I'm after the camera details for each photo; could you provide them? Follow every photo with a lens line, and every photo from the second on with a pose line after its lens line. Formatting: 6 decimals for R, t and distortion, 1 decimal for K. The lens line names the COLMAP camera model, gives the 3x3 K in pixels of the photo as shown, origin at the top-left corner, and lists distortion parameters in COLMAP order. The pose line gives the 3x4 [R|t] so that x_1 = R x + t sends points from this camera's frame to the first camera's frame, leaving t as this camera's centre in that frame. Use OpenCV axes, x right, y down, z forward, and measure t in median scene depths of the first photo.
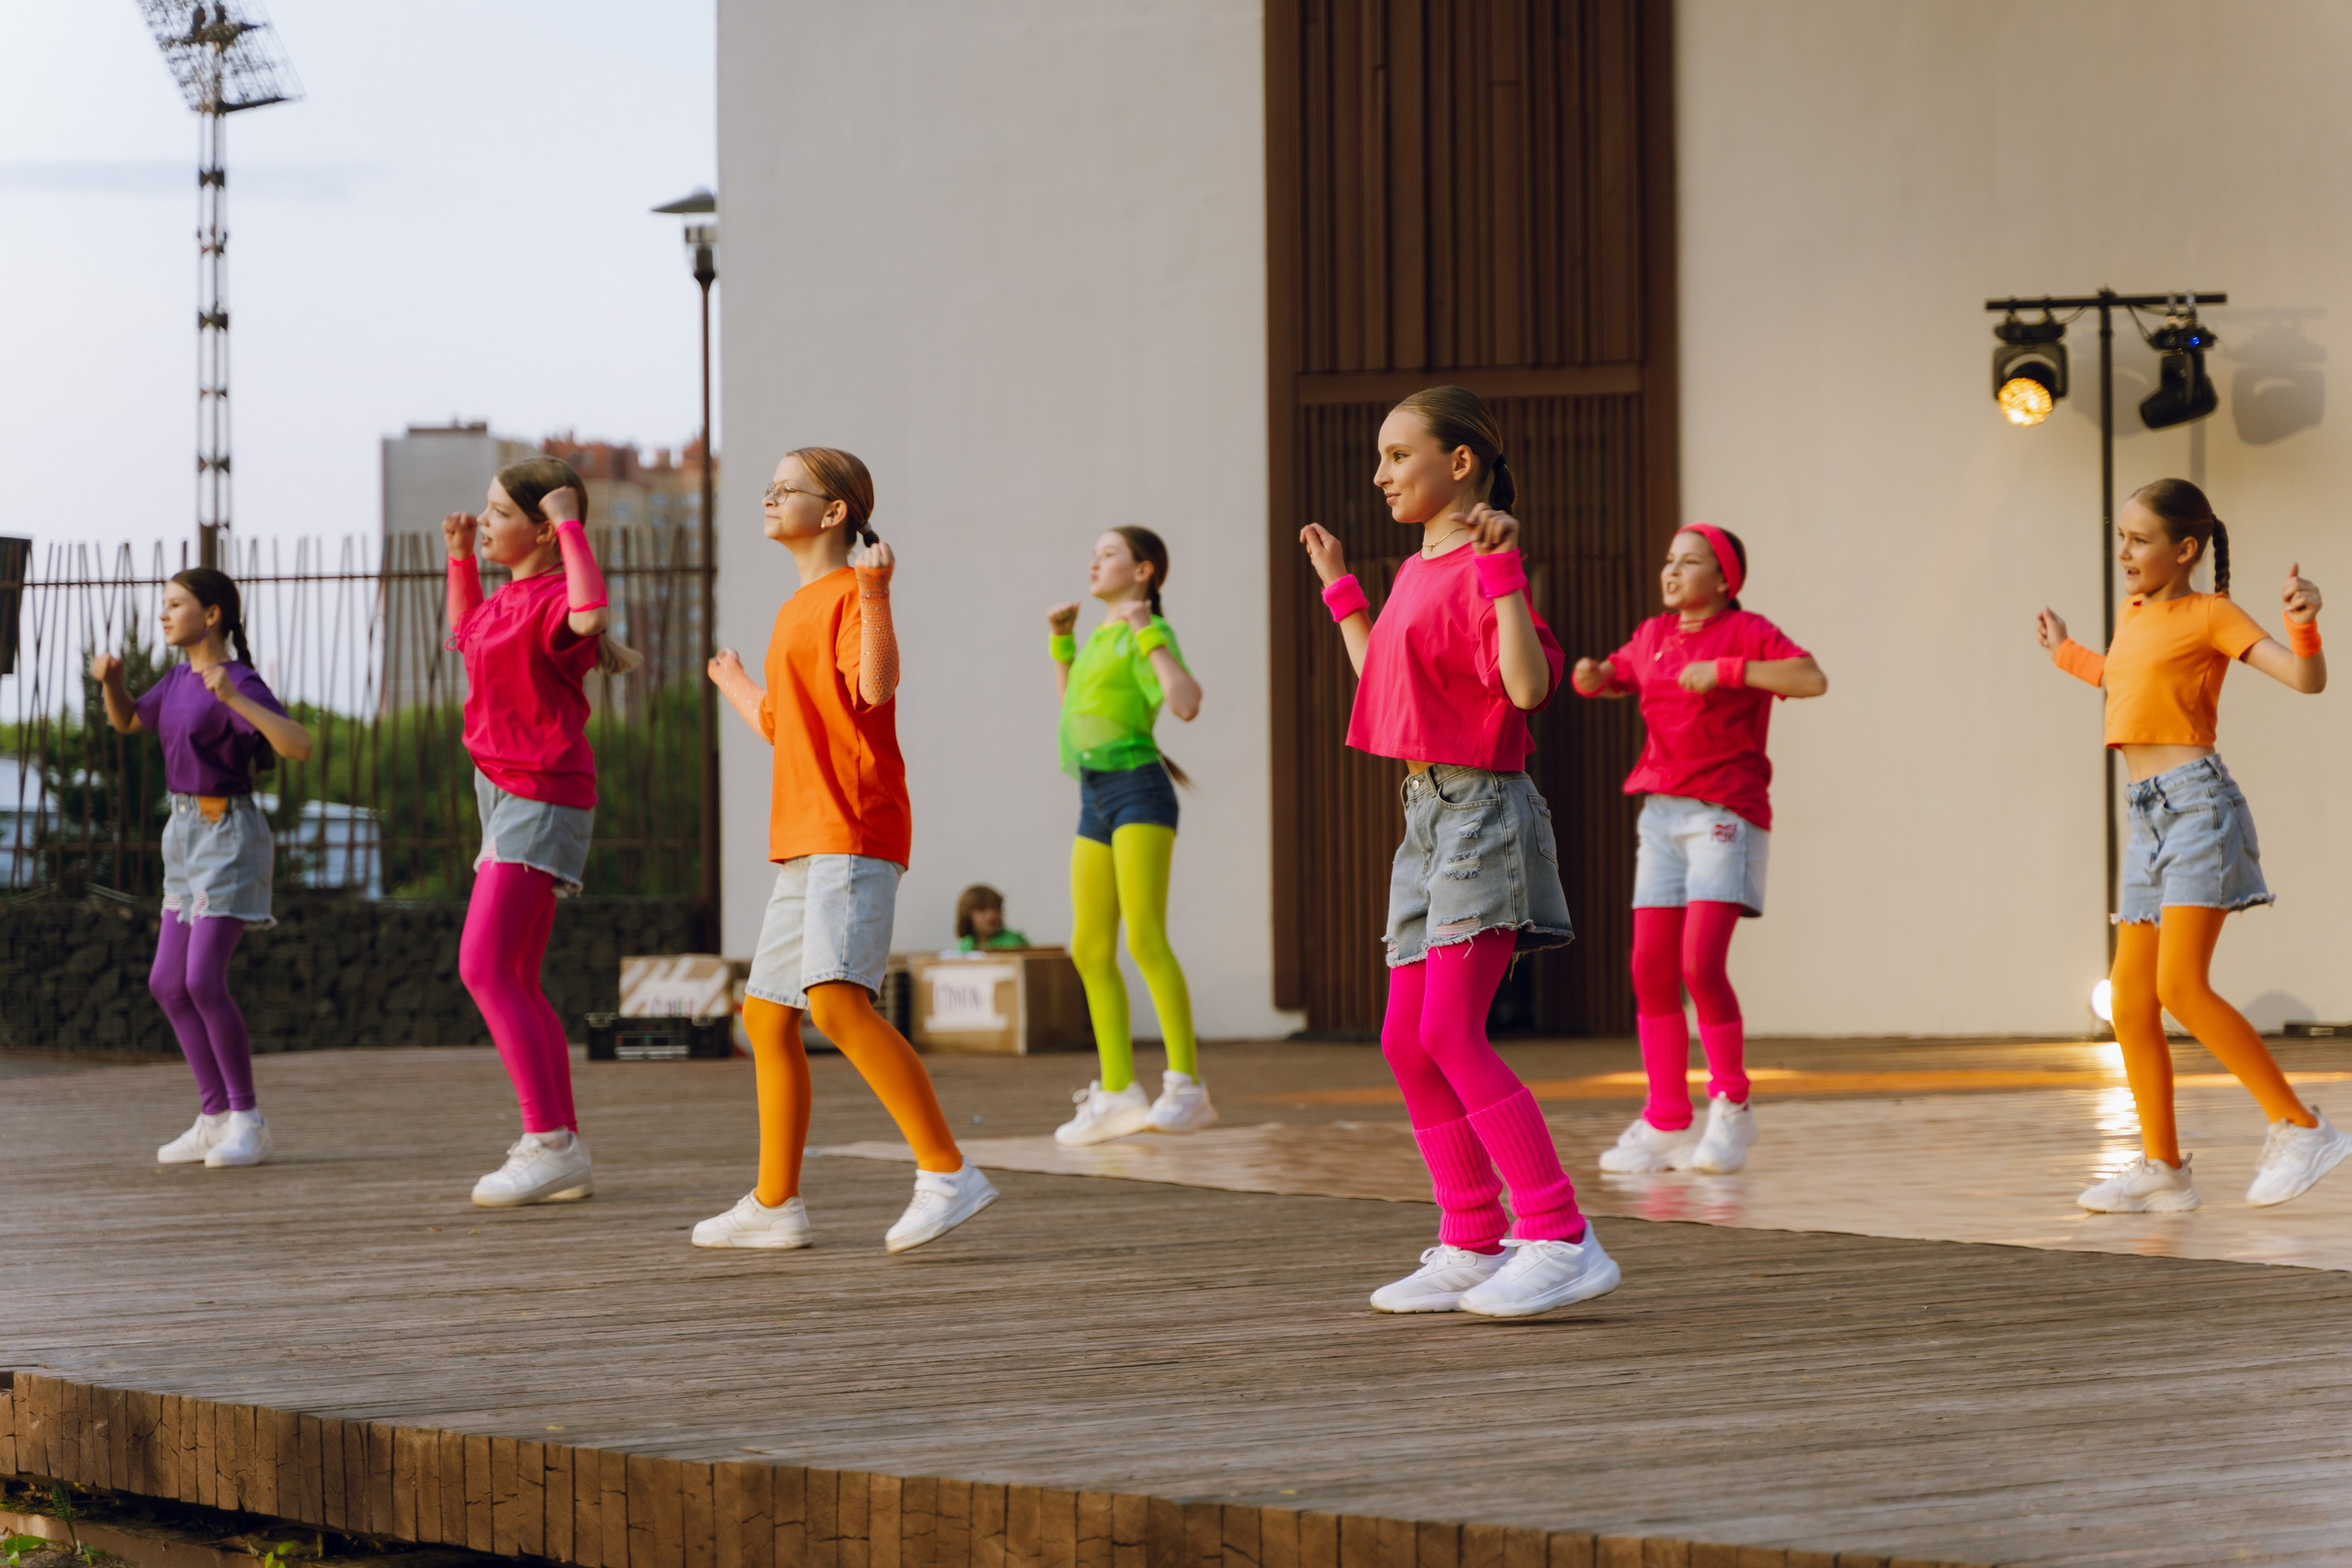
lens RADIAL K [[5032.6, 0, 1176.0], [0, 5032.6, 784.0], [0, 0, 1]] dist [-0.010880, -0.111676]
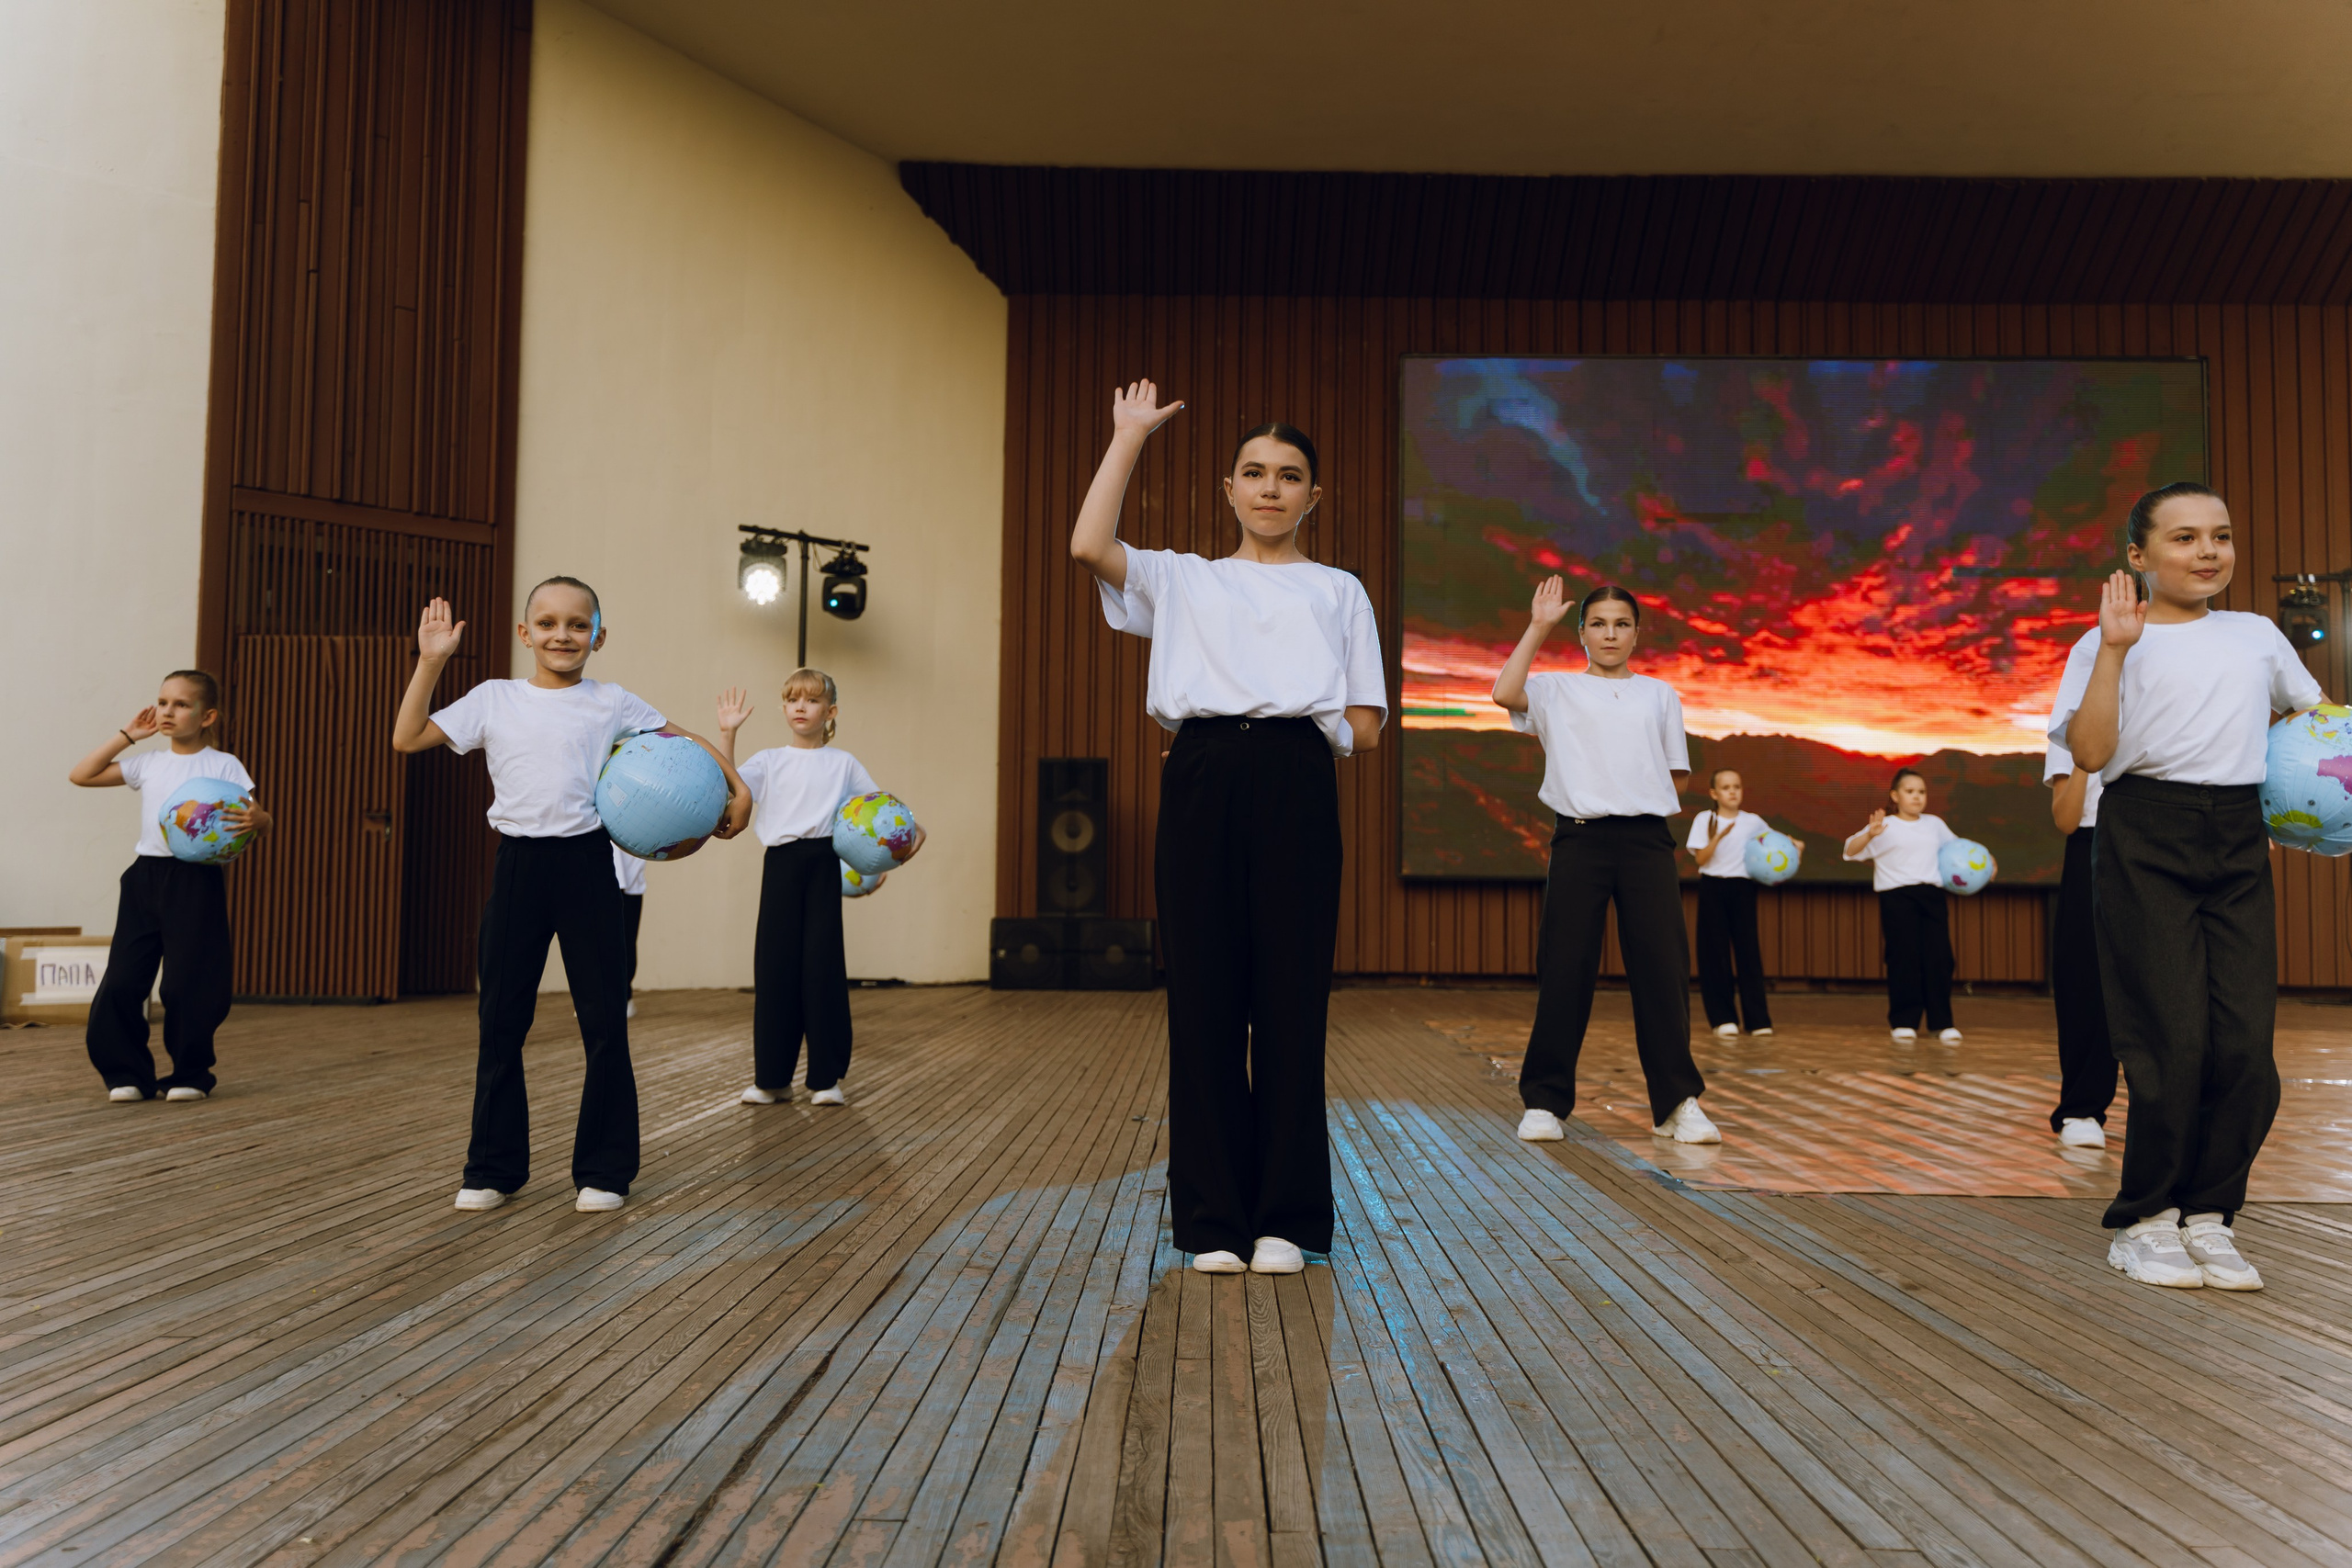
lens RADIAL K [[1846.9, 0, 1186.3], [0, 1846.9, 781.7], [0, 0, 1]] dist [0.005652, -0.007508]
pose [[0.563707, 0.072085, 0.822823, -0.236459], [-0.035784, 0.997380, -0.062862, 0.016768], [-0.825199, 0.005992, 0.564810, 0.561644]]
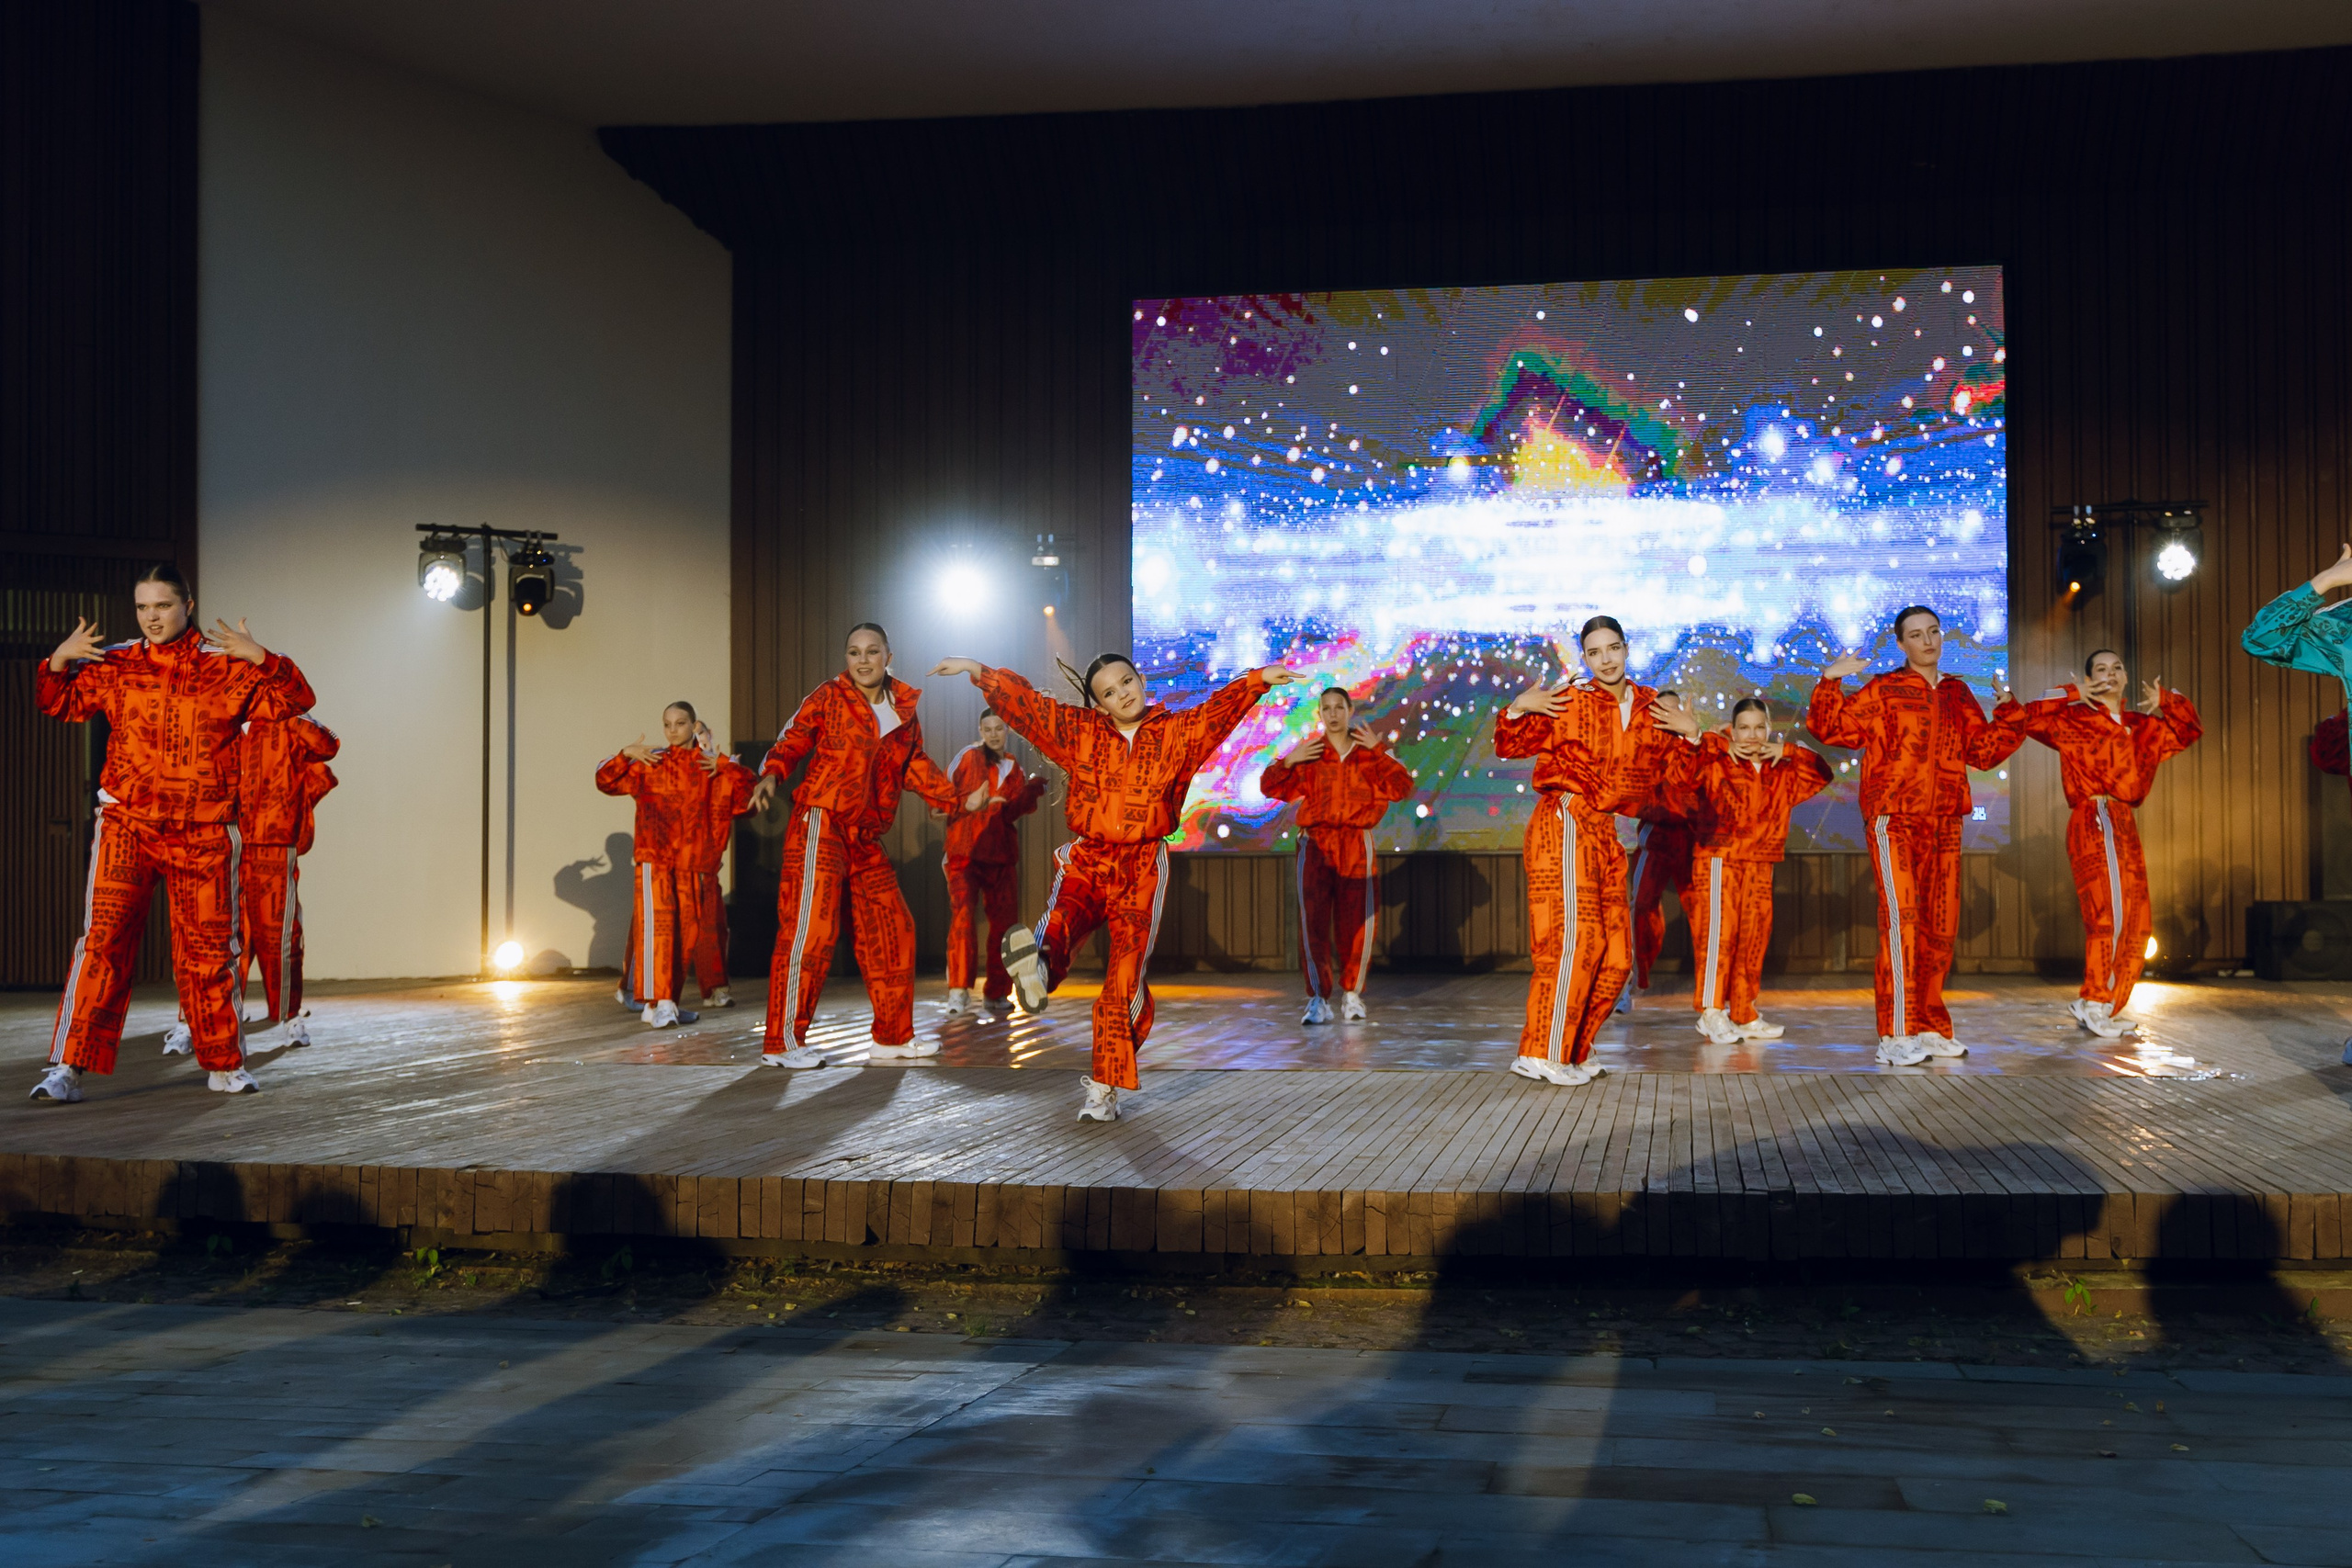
lens RADIAL K [[2849.7, 0, 1166.8], [0, 2849.7, 796.6], [0, 0, 1]] dist [0.005973, -0.006955]
pose [[0.688373, 0.029655, 0.724751, -0.340594], [-0.019380, 0.999559, -0.022493, 0.008010], [-0.725098, 0.001438, 0.688644, 0.193786]]
